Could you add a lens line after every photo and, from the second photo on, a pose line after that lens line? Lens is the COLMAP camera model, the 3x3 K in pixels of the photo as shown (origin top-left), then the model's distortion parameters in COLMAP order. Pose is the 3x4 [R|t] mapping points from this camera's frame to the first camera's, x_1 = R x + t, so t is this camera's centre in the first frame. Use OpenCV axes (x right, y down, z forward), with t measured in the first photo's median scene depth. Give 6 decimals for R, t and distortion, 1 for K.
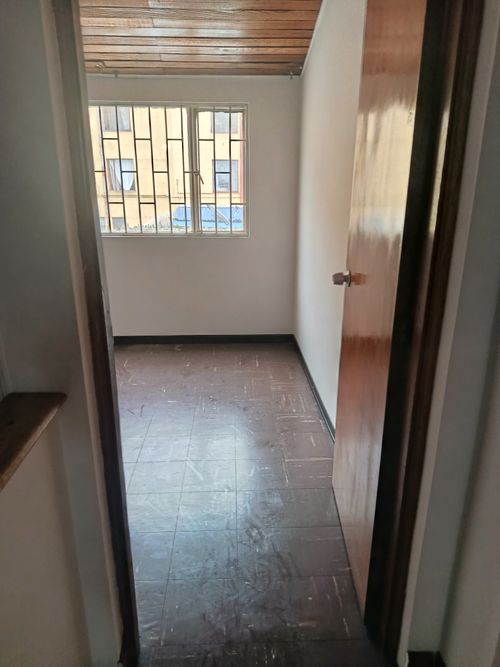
lens RADIAL K [[478.2, 0, 289.8], [0, 478.2, 315.6], [0, 0, 1]] dist [0.053383, -0.064291]
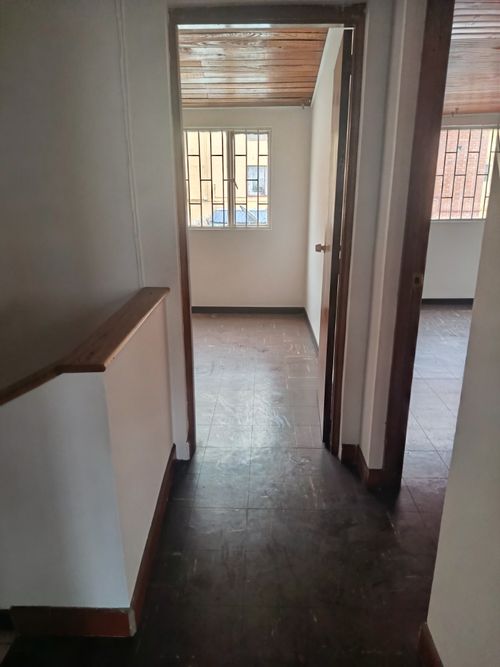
lens RADIAL K [[478.2, 0, 270.0], [0, 478.2, 319.8], [0, 0, 1]] dist [0.053383, -0.064291]
pose [[0.993905, 0.019308, -0.108537, 0.066709], [-0.019155, 0.999814, 0.002451, 0.089544], [0.108564, -0.000357, 0.994089, -0.333637]]
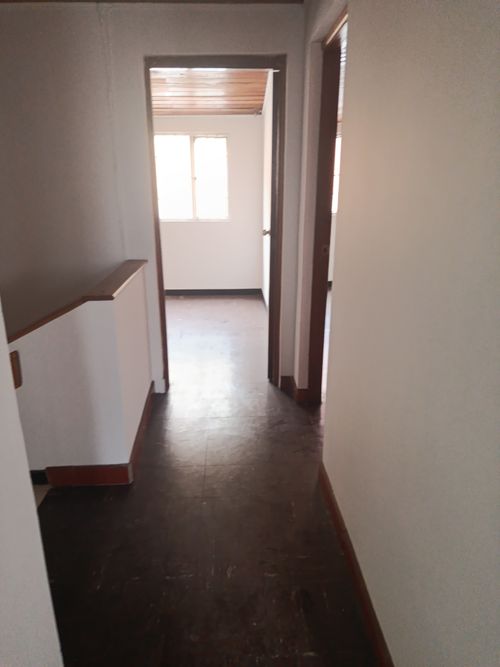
lens RADIAL K [[478.2, 0, 277.1], [0, 478.2, 309.8], [0, 0, 1]] dist [0.053383, -0.064291]
pose [[0.999554, -0.003753, -0.029642, 0.120517], [0.003465, 0.999946, -0.009767, 0.150463], [0.029677, 0.009660, 0.999513, -0.565855]]
